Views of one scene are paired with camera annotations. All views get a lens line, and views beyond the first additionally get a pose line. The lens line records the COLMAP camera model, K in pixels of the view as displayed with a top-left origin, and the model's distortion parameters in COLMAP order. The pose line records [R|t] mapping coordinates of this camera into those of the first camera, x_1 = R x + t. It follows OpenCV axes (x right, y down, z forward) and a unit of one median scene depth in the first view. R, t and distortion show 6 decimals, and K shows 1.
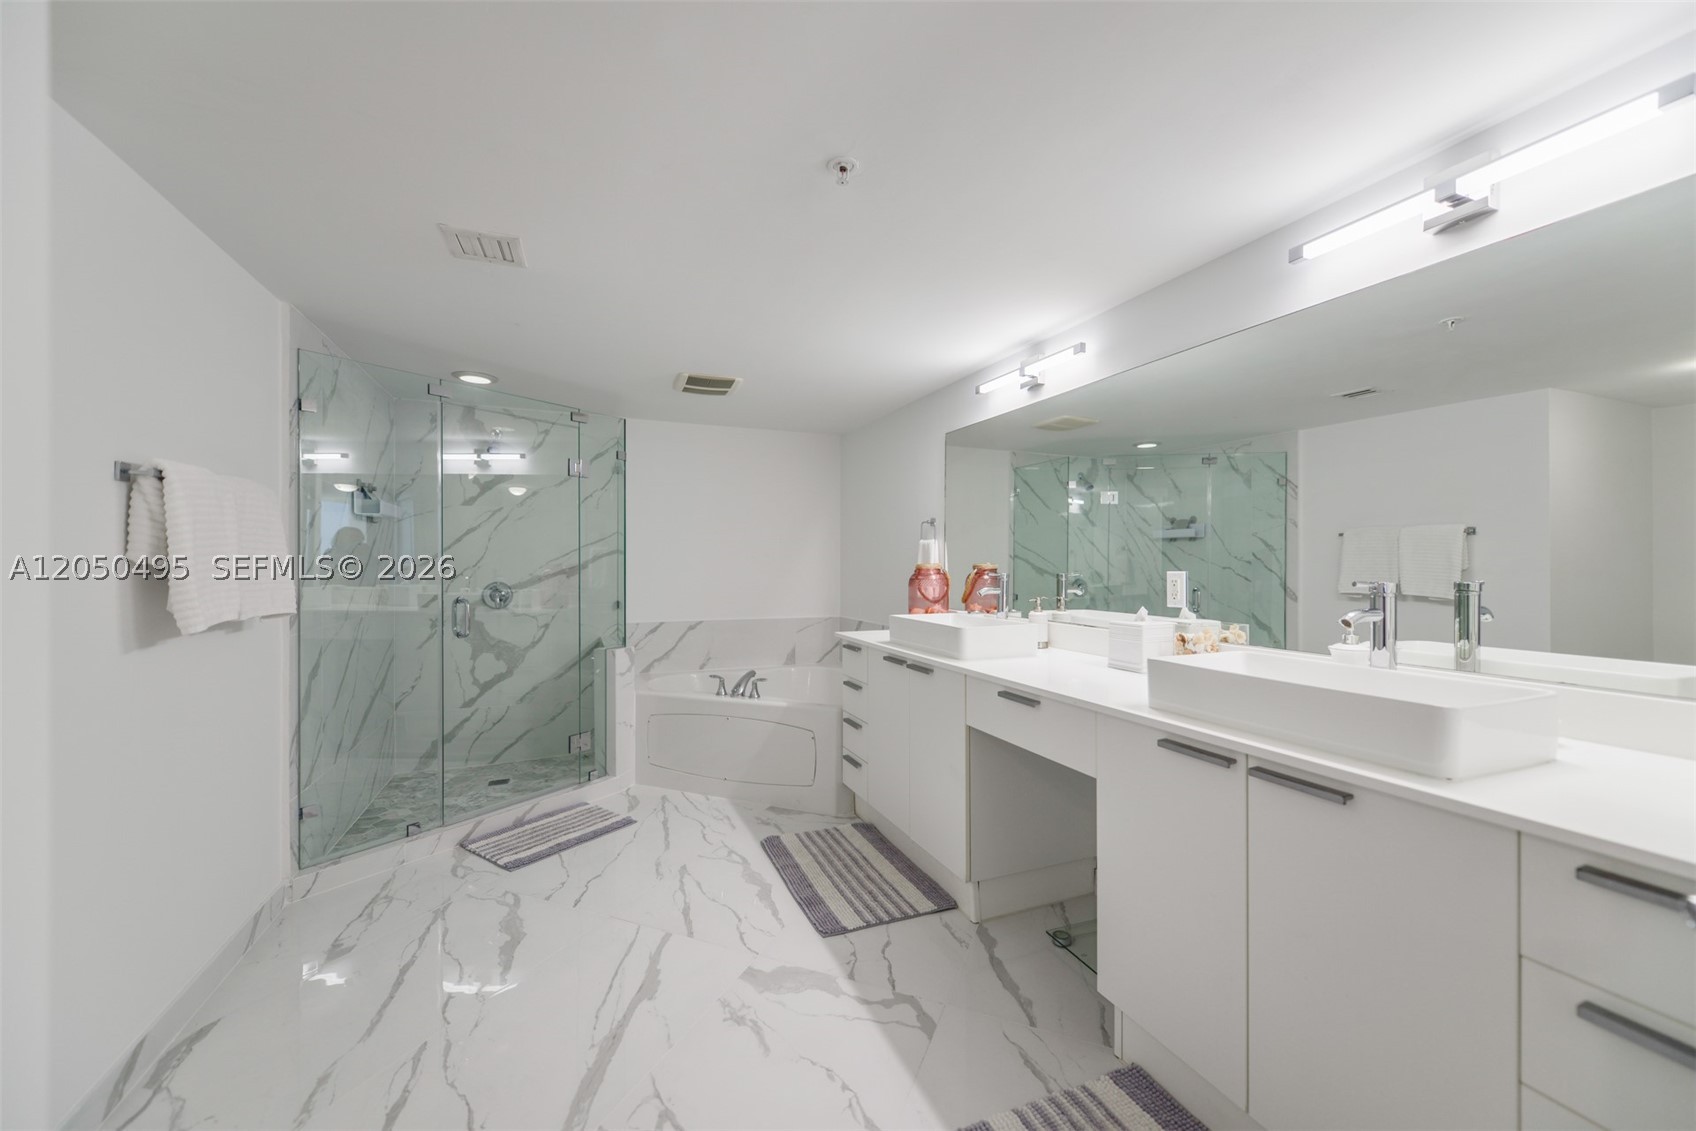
lens RADIAL K [[673.3, 0, 848.8], [0, 673.3, 558.2], [0, 0, 1]] dist [0.006568, -0.000433]
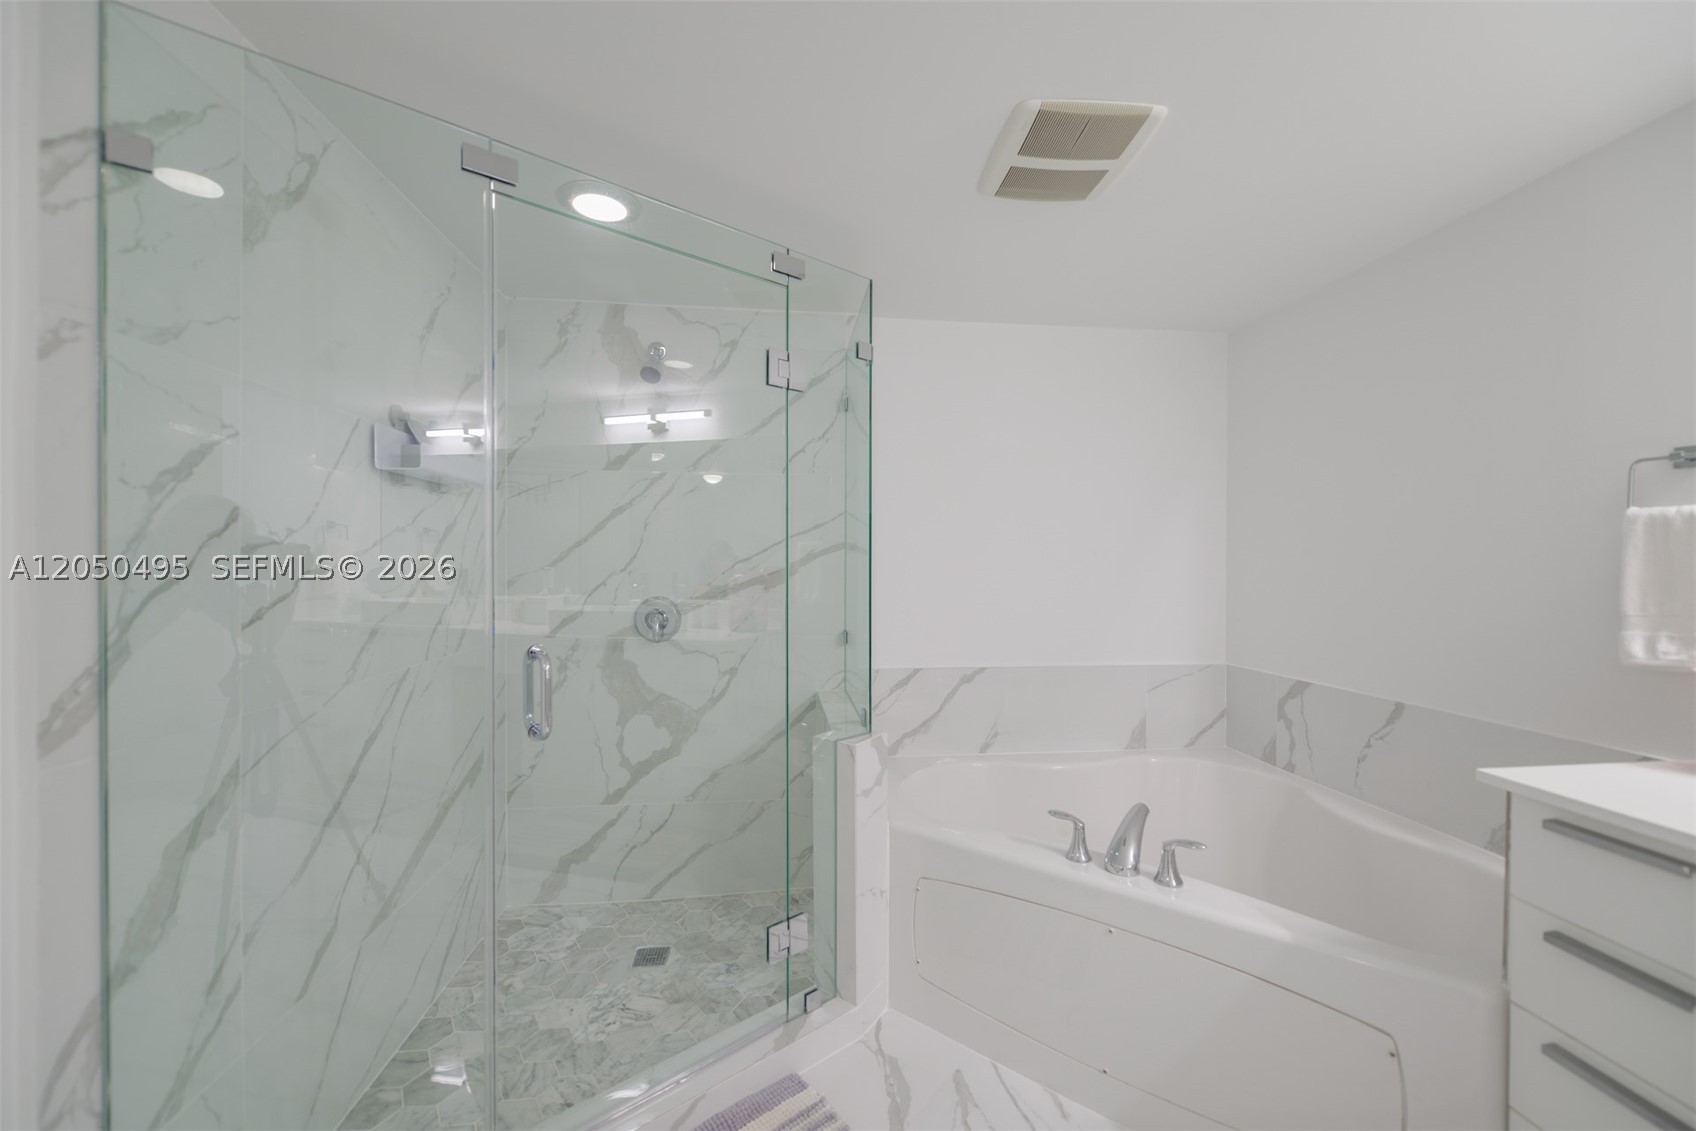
lens RADIAL K [[673.3, 0, 848.8], [0, 673.3, 558.2], [0, 0, 1]] dist [0.006568, -0.000433]
pose [[0.962240, 0.000950, -0.272202, -0.195363], [-0.000978, 1.000000, 0.000034, 0.000233], [0.272202, 0.000233, 0.962240, 0.473396]]
